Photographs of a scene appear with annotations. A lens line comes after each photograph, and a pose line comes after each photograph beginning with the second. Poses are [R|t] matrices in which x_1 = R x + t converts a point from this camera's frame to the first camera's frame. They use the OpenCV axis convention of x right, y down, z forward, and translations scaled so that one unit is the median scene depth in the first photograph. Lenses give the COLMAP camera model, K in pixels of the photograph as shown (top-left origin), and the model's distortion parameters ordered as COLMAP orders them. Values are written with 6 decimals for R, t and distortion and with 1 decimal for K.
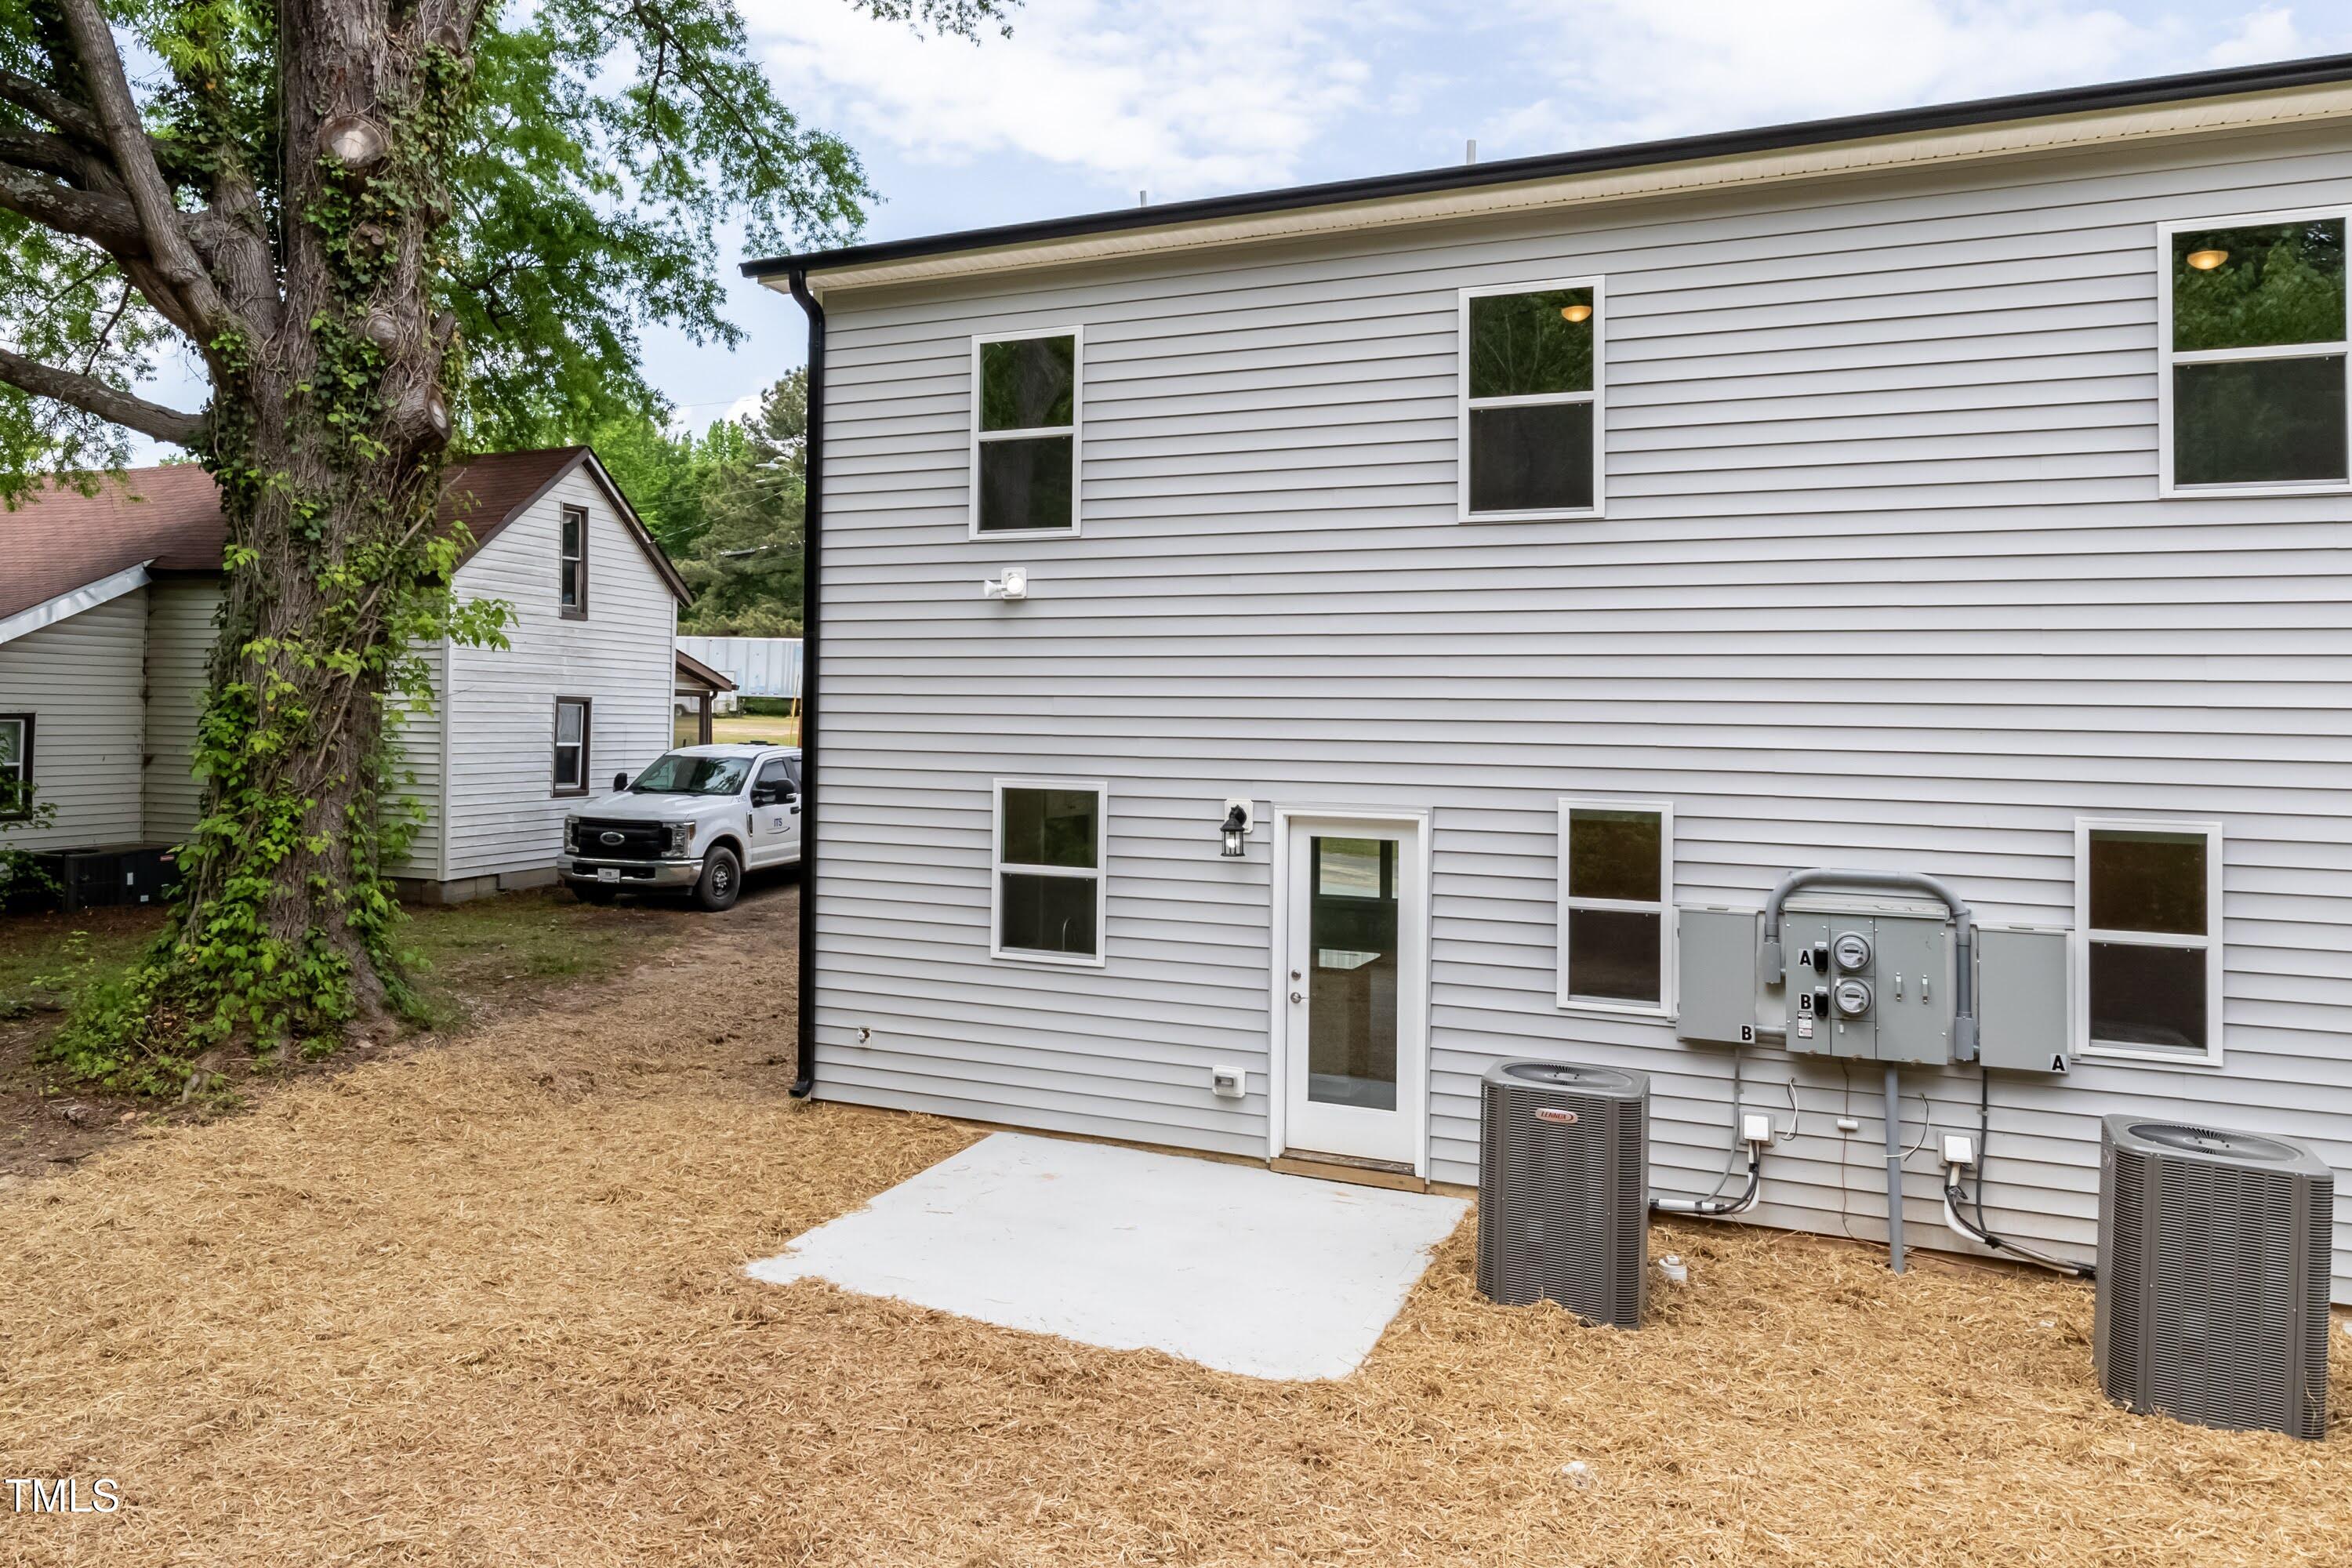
lens RADIAL K [[1577.0, 0, 1138.2], [0, 1577.0, 660.9], [0, 0, 1]] dist [-0.006330, 0.000546]
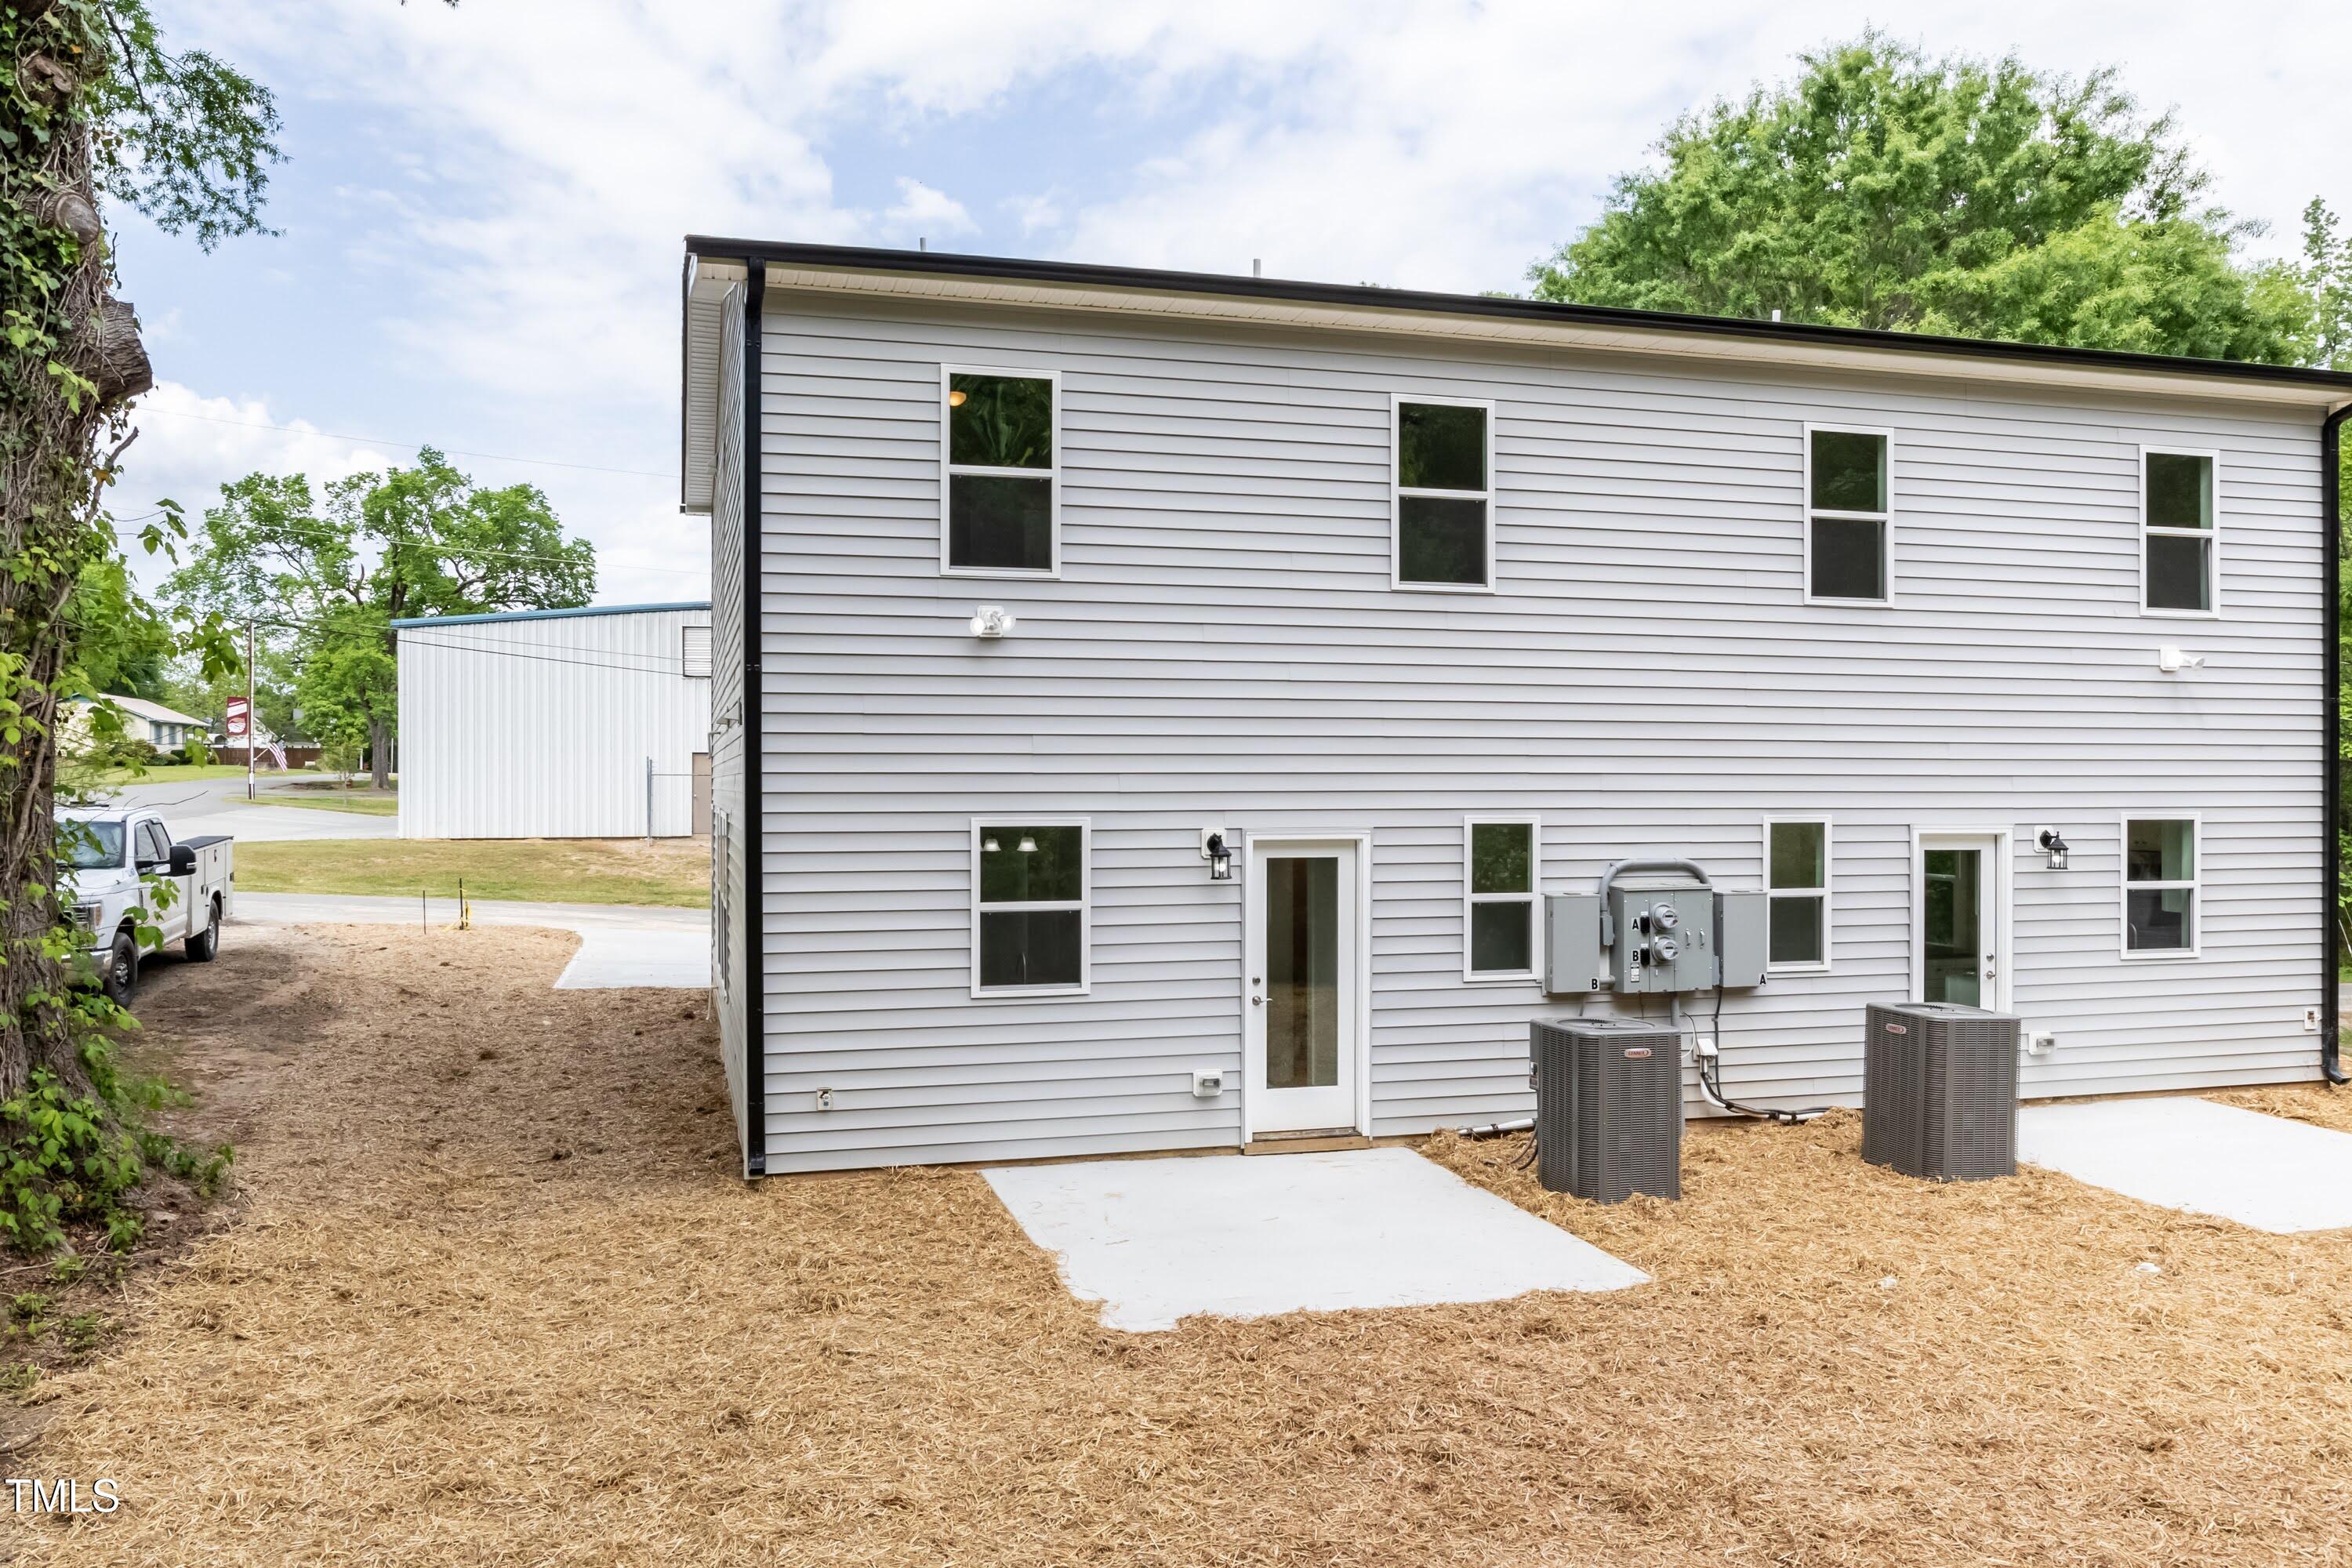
lens RADIAL K [[1399.8, 0, 1207.1], [0, 1399.8, 770.9], [0, 0, 1]] dist [-0.007875, 0.001409]
pose [[0.797715, -0.014133, 0.602869, -0.516597], [-0.008780, 0.999347, 0.035044, 0.012901], [-0.602971, -0.033248, 0.797070, 0.216976]]
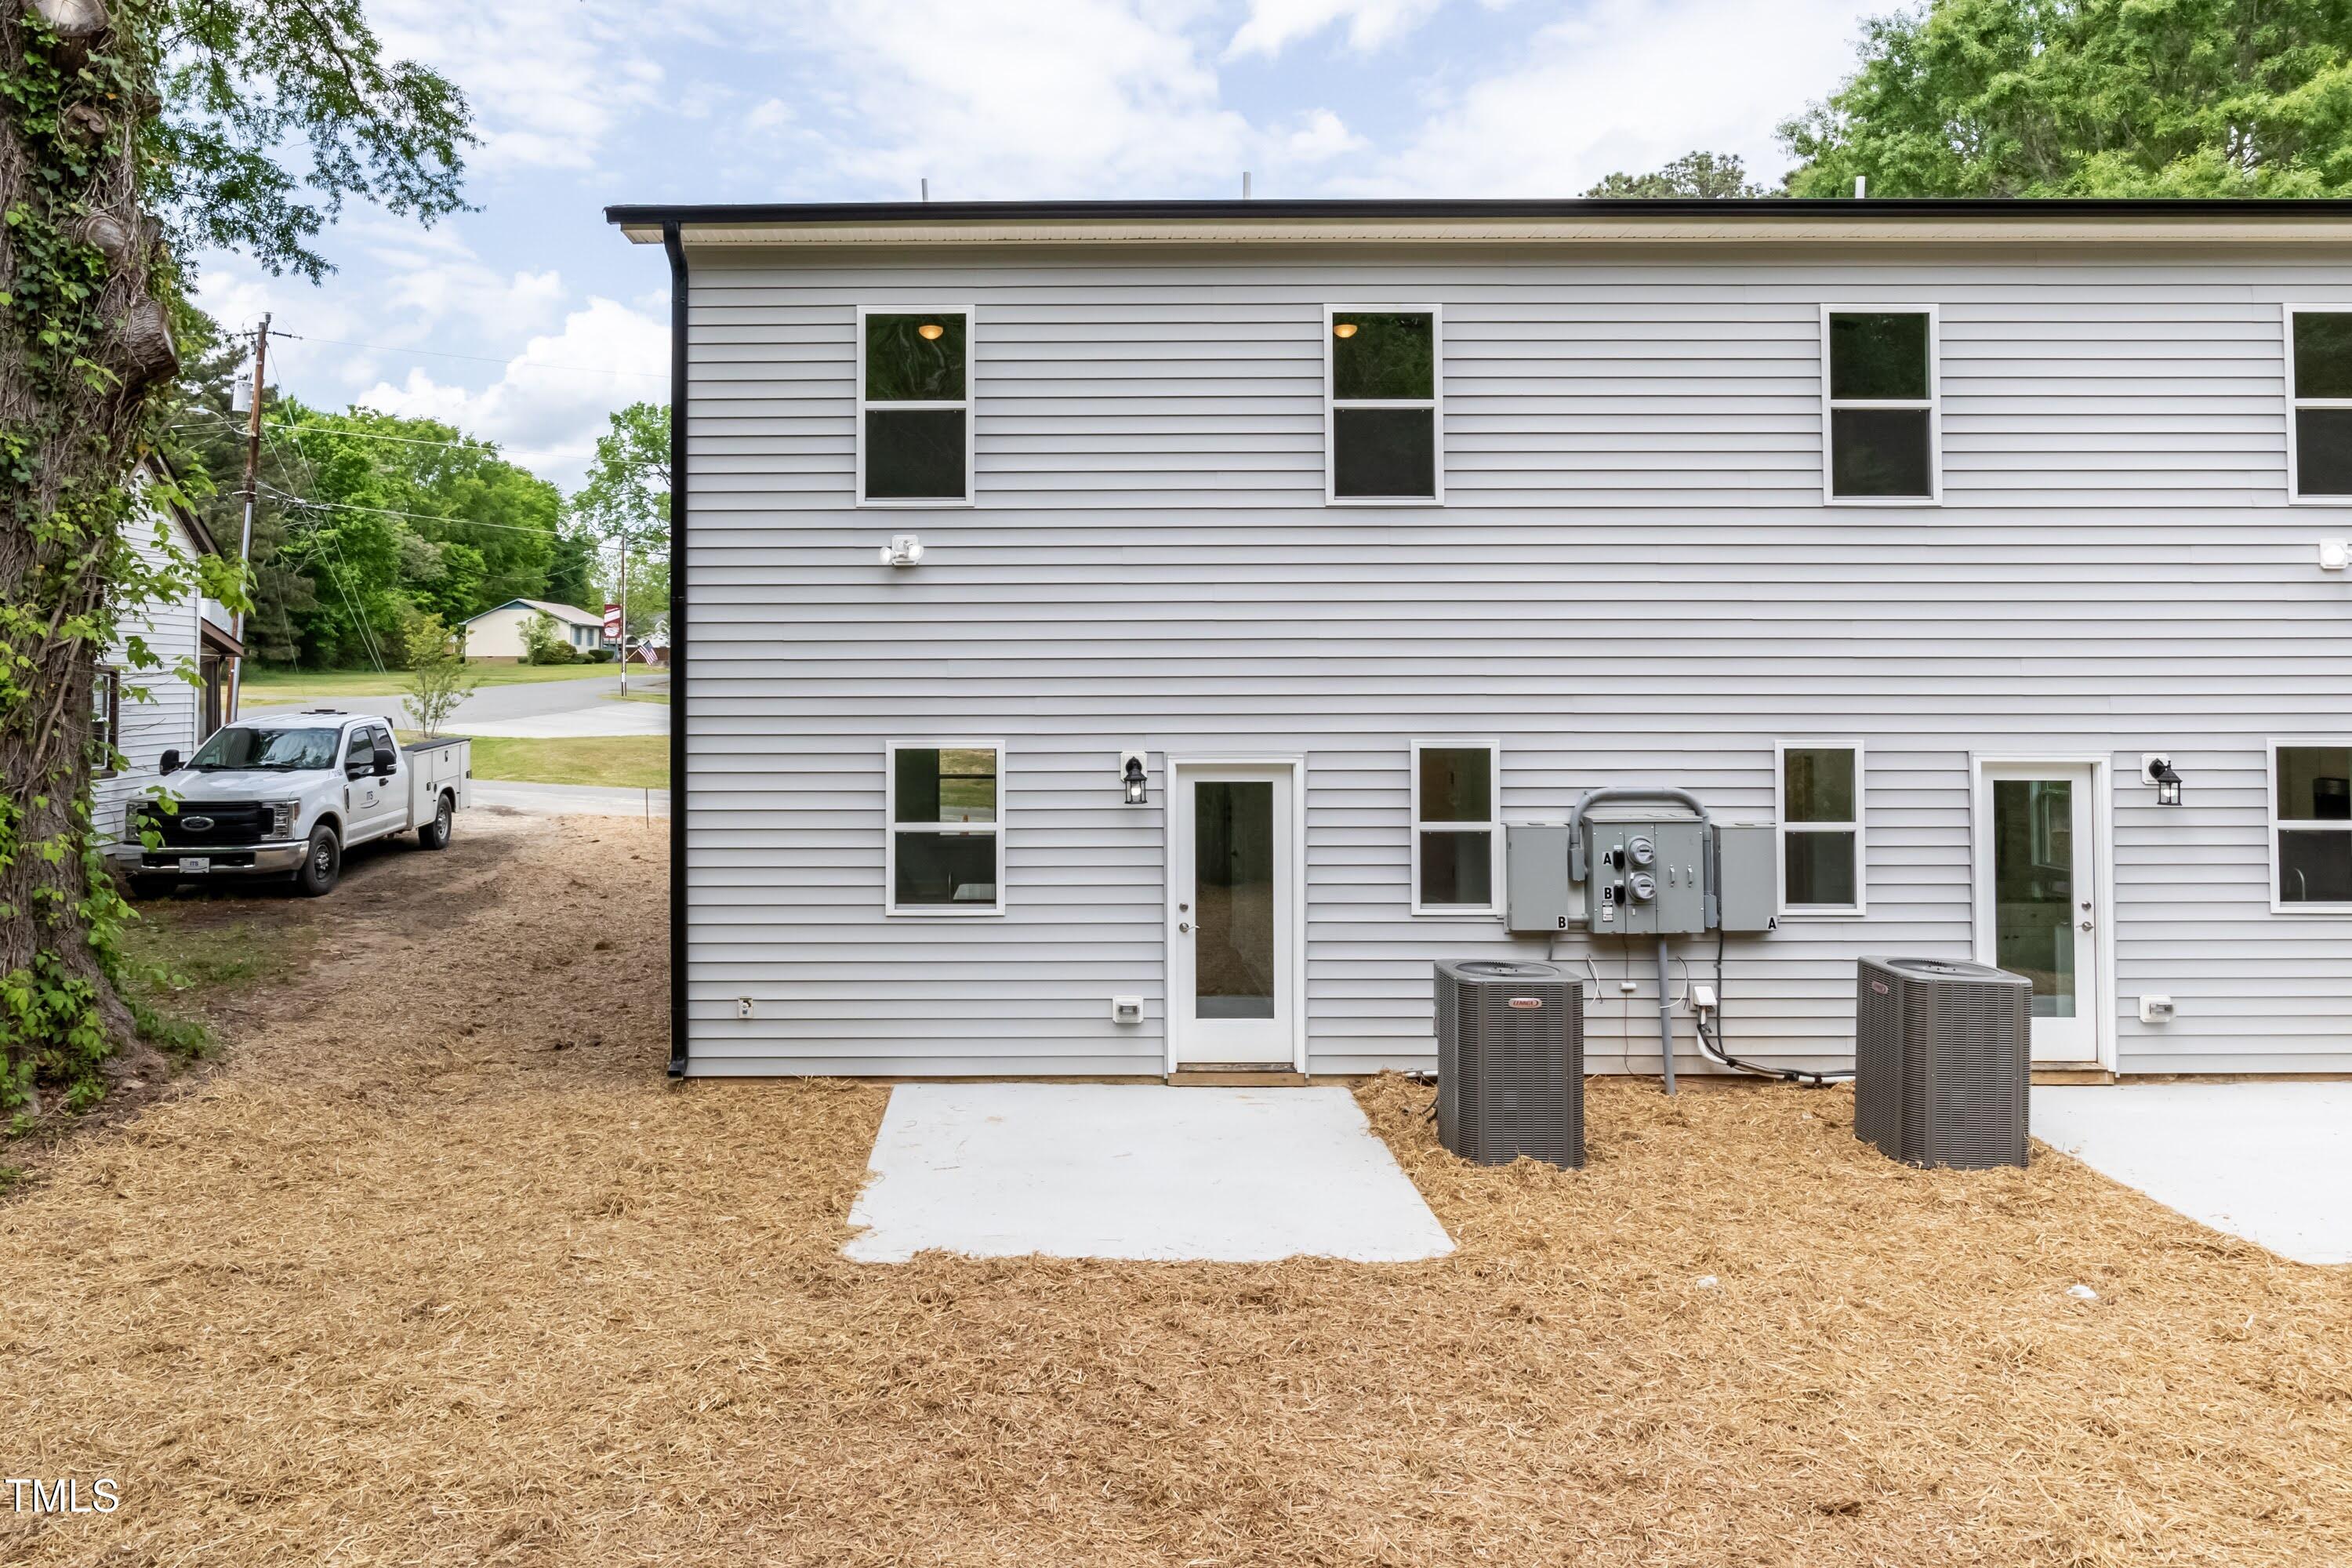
lens RADIAL K [[1414.7, 0, 1170.9], [0, 1414.7, 628.4], [0, 0, 1]] dist [-0.007529, 0.001531]
pose [[0.912357, -0.004749, 0.409368, -0.306506], [0.001987, 0.999972, 0.007171, -0.004718], [-0.409391, -0.005729, 0.912341, 0.090496]]
